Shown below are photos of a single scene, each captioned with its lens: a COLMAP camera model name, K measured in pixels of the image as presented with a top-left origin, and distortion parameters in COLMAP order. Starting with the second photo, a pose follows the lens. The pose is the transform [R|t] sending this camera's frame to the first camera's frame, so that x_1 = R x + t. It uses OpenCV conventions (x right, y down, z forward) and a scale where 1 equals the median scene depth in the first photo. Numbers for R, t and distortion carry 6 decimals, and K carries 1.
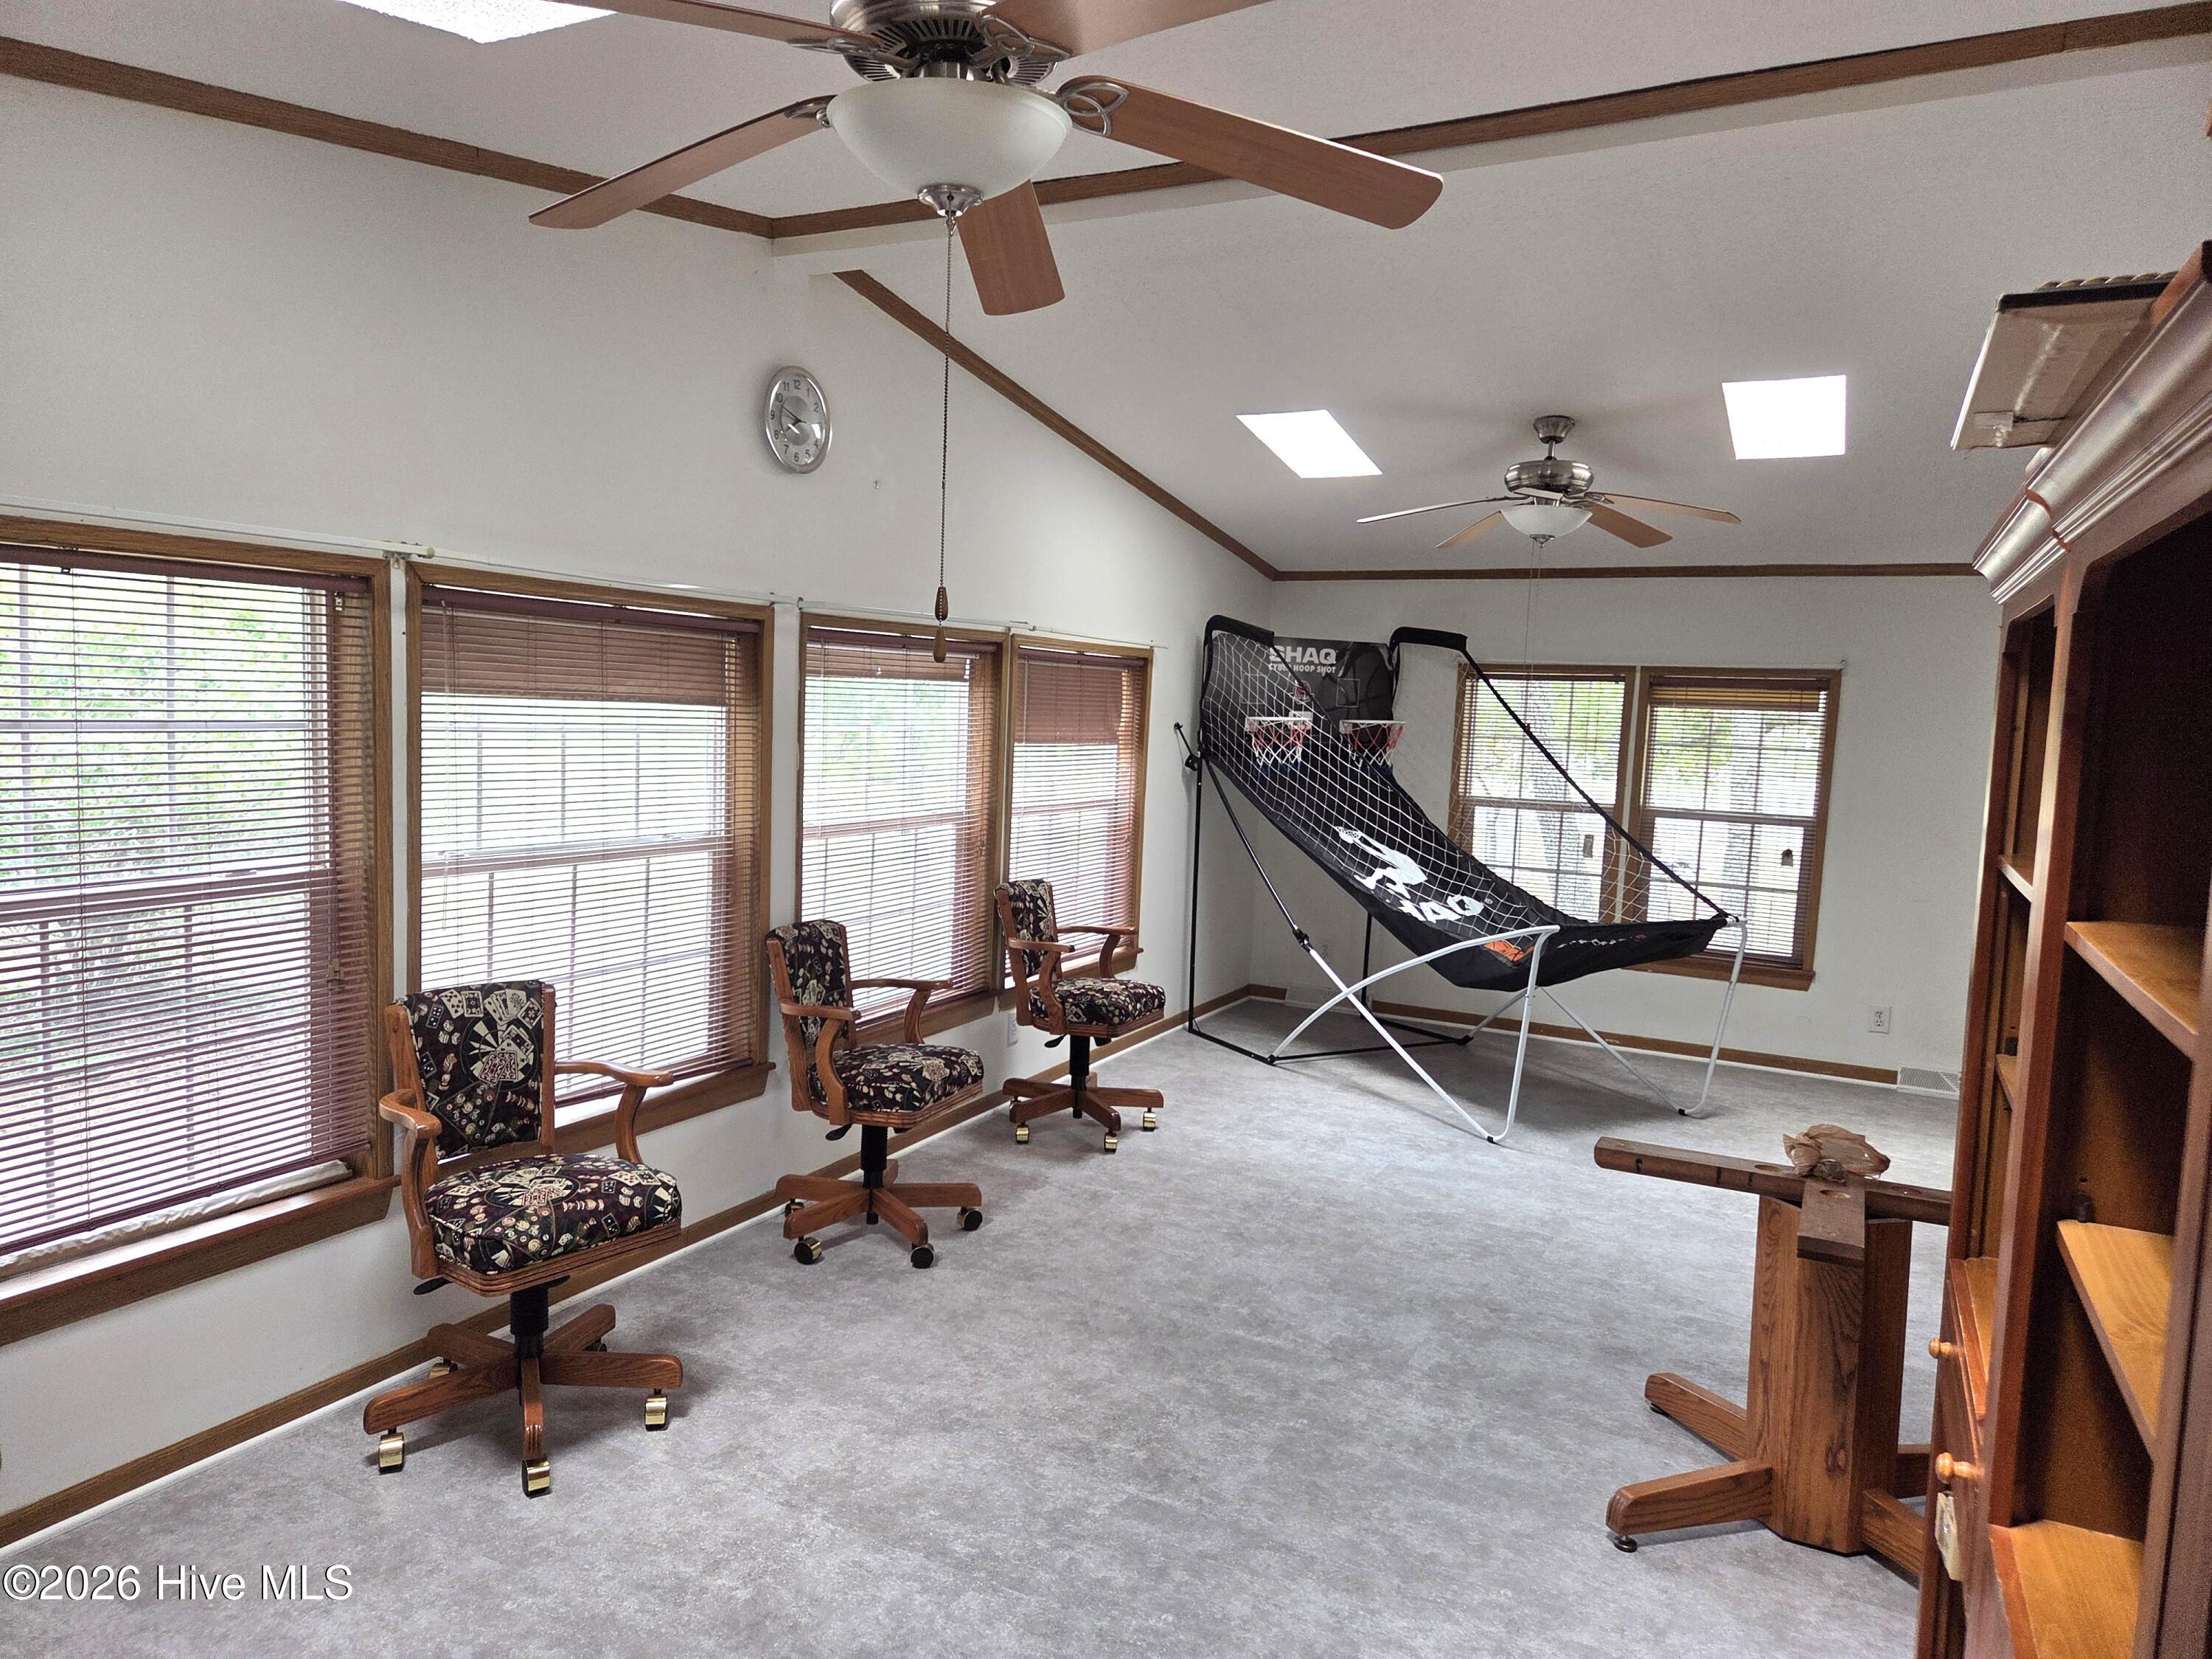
lens RADIAL K [[1478.3, 0, 1084.3], [0, 1478.3, 827.4], [0, 0, 1]] dist [0.067423, -0.051412]
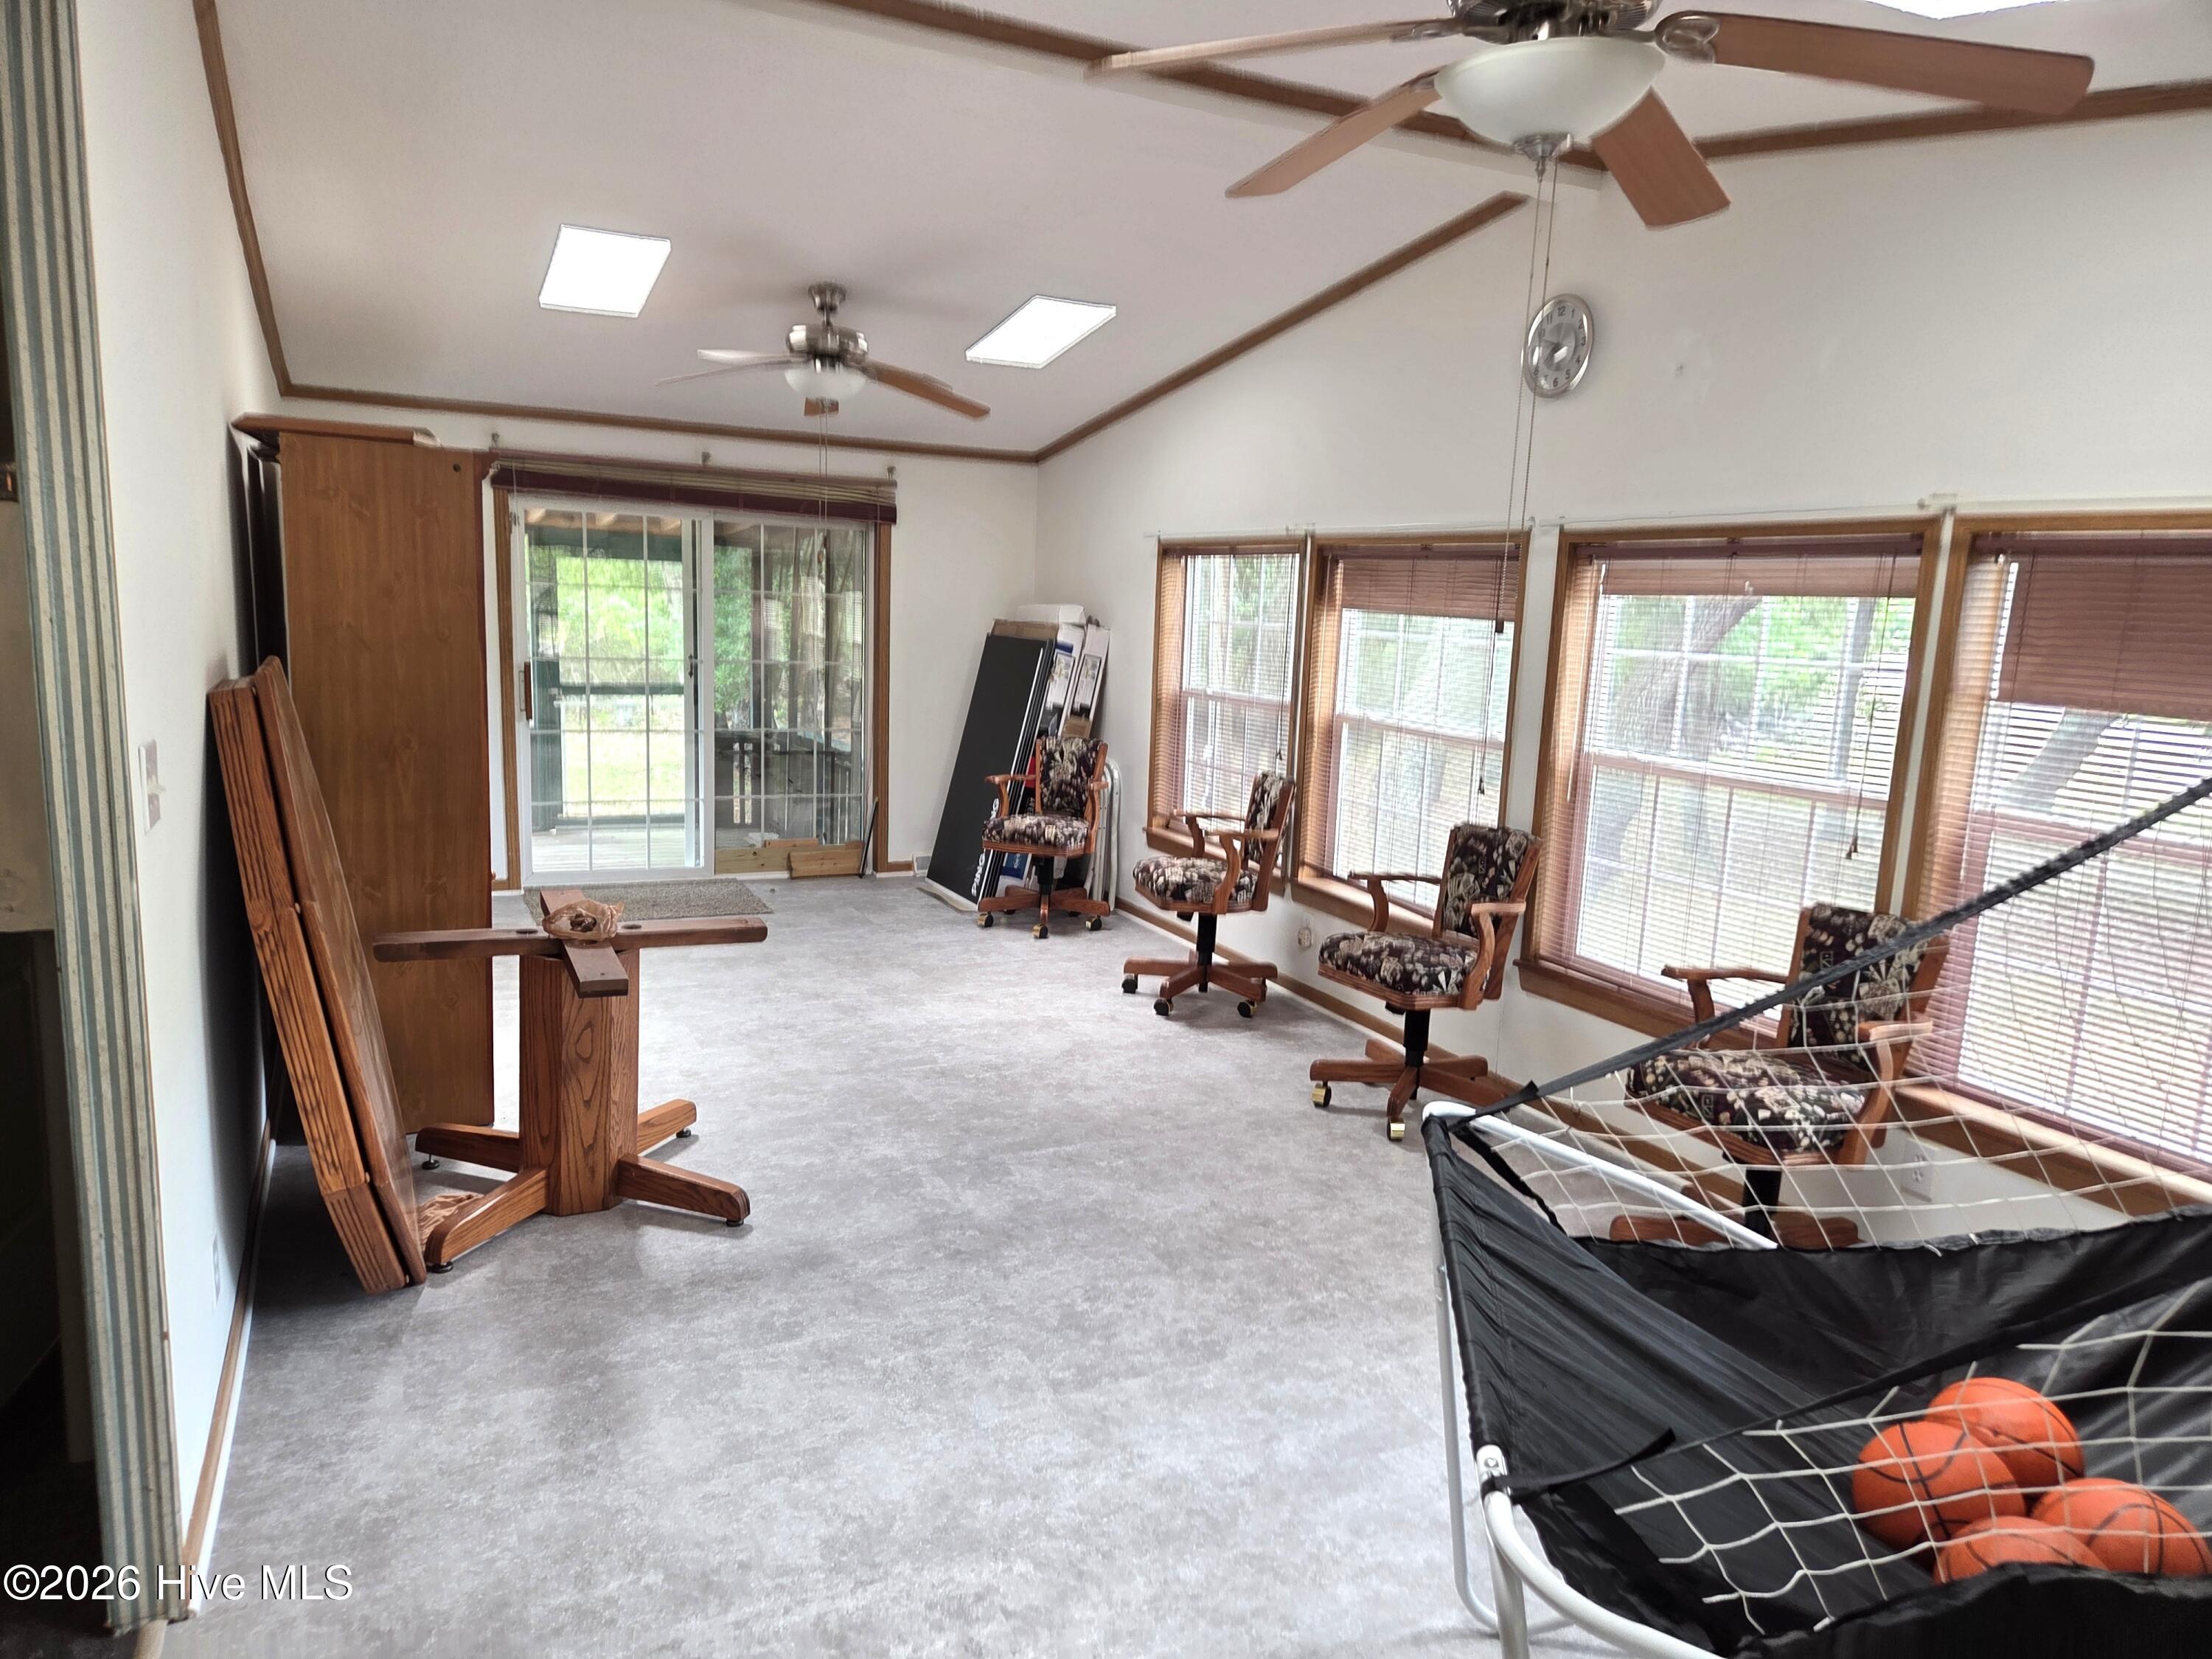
lens RADIAL K [[1478.3, 0, 1106.0], [0, 1478.3, 837.7], [0, 0, 1]] dist [0.067423, -0.051412]
pose [[-0.591545, 0.067293, -0.803459, 0.947943], [-0.139910, 0.972826, 0.184486, -0.097279], [0.794040, 0.221543, -0.566056, 1.565083]]
